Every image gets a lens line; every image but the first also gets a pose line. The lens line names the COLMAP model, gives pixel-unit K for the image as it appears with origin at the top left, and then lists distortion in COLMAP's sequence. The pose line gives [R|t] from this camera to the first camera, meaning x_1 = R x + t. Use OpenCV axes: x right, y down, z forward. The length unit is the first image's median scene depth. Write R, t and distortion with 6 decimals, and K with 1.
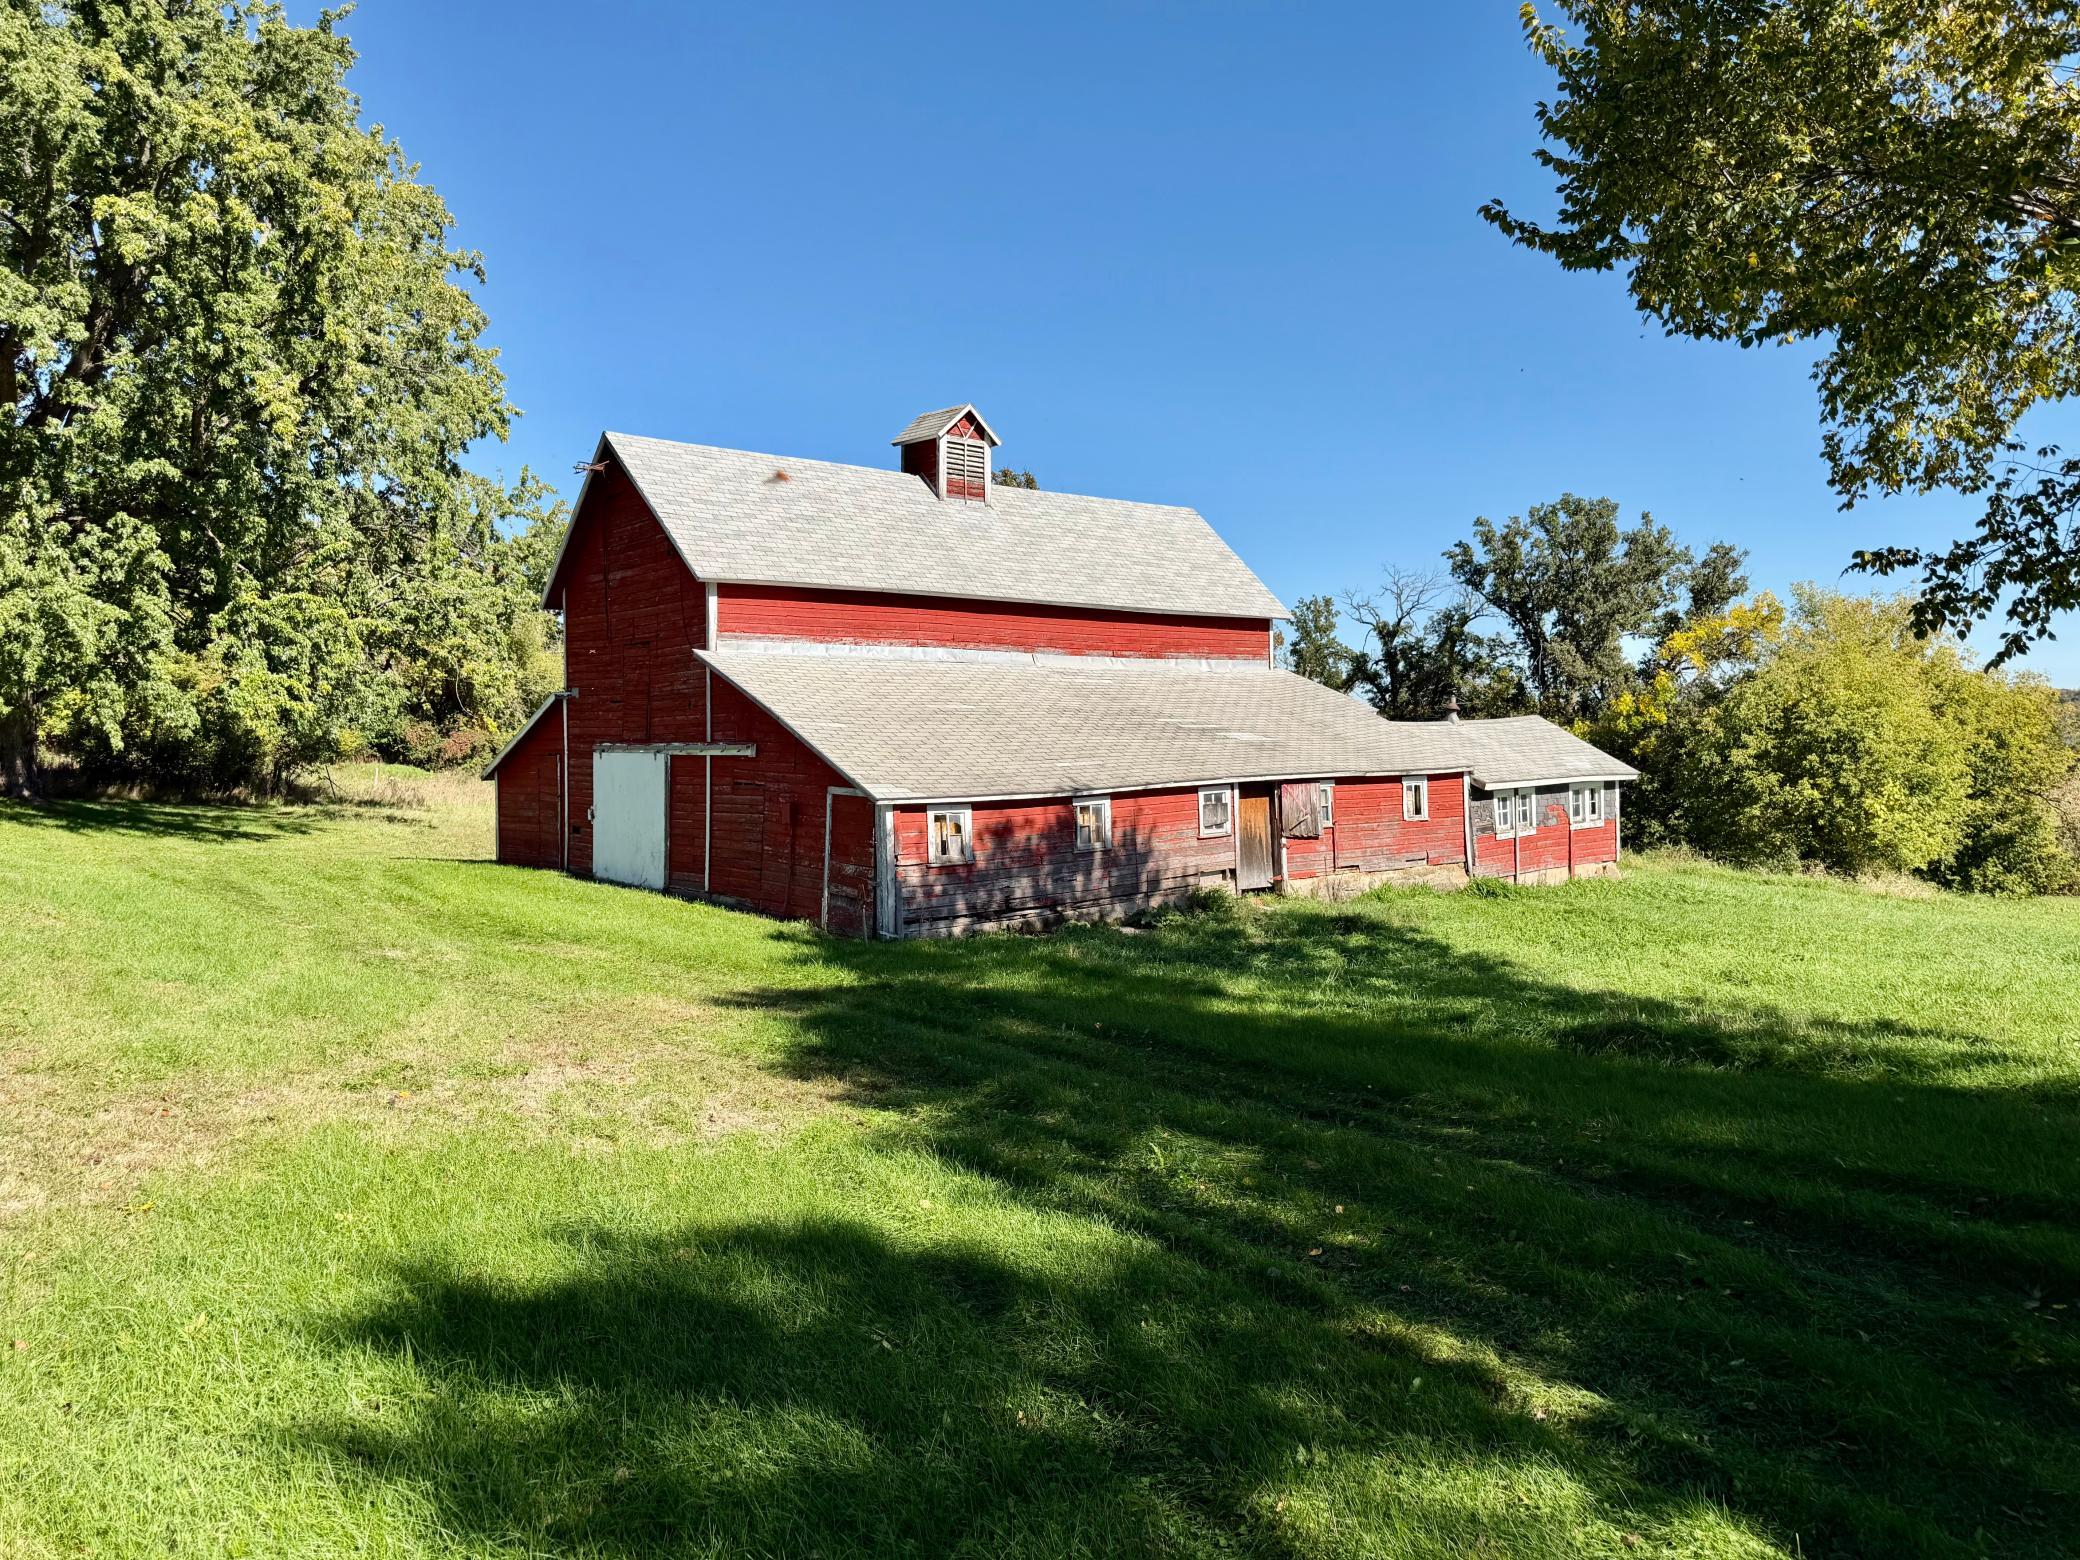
lens RADIAL K [[1447.9, 0, 1040.0], [0, 1447.9, 780.0], [0, 0, 1]] dist [0.166713, -0.234225]
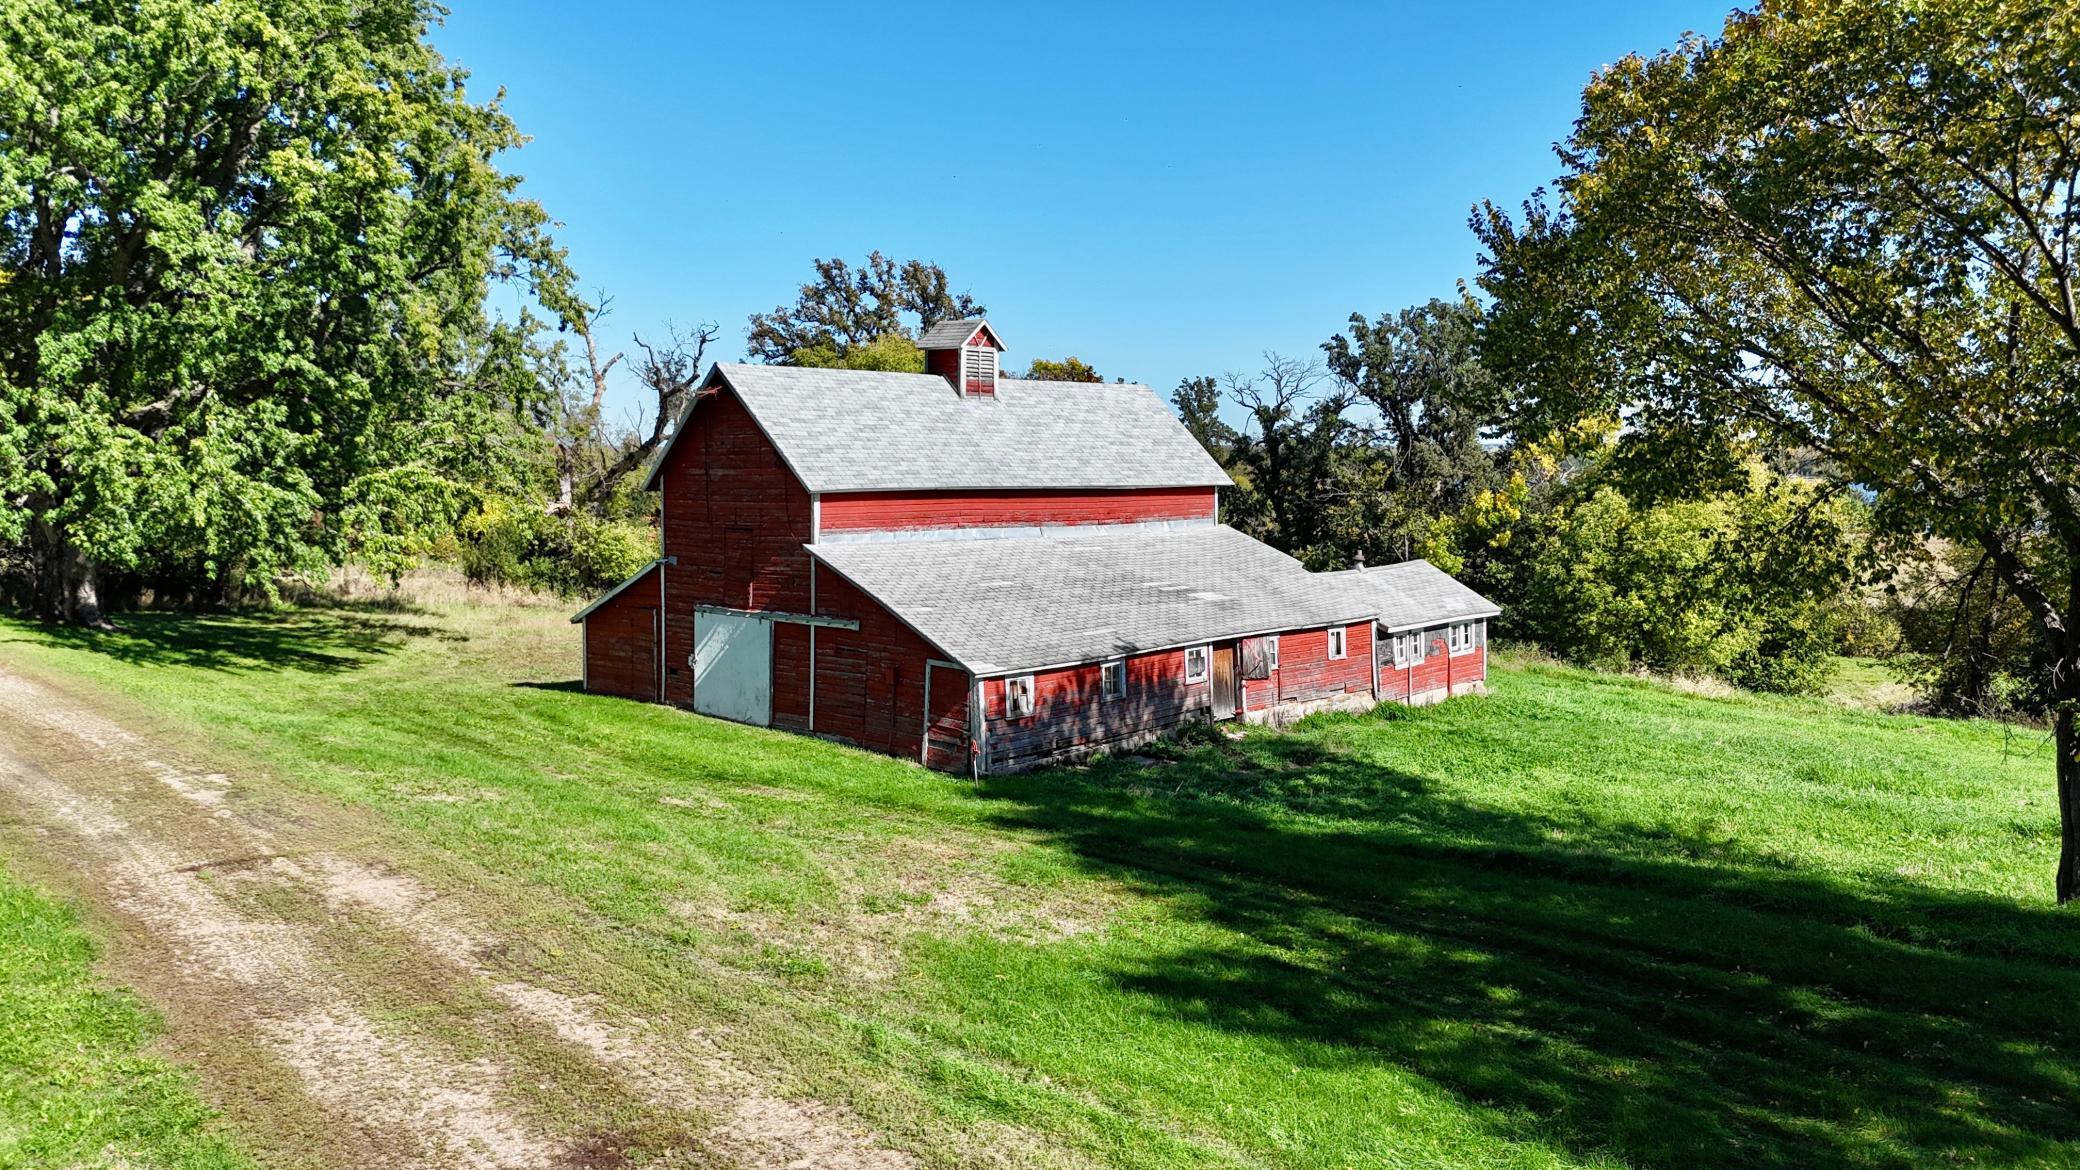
lens RADIAL K [[1537.4, 0, 1039.8], [0, 1537.4, 562.0], [0, 0, 1]] dist [0.119172, -0.000553]
pose [[0.994704, 0.001536, 0.102774, -0.132609], [-0.004355, 0.999620, 0.027207, -0.087296], [-0.102693, -0.027510, 0.994333, -0.297571]]
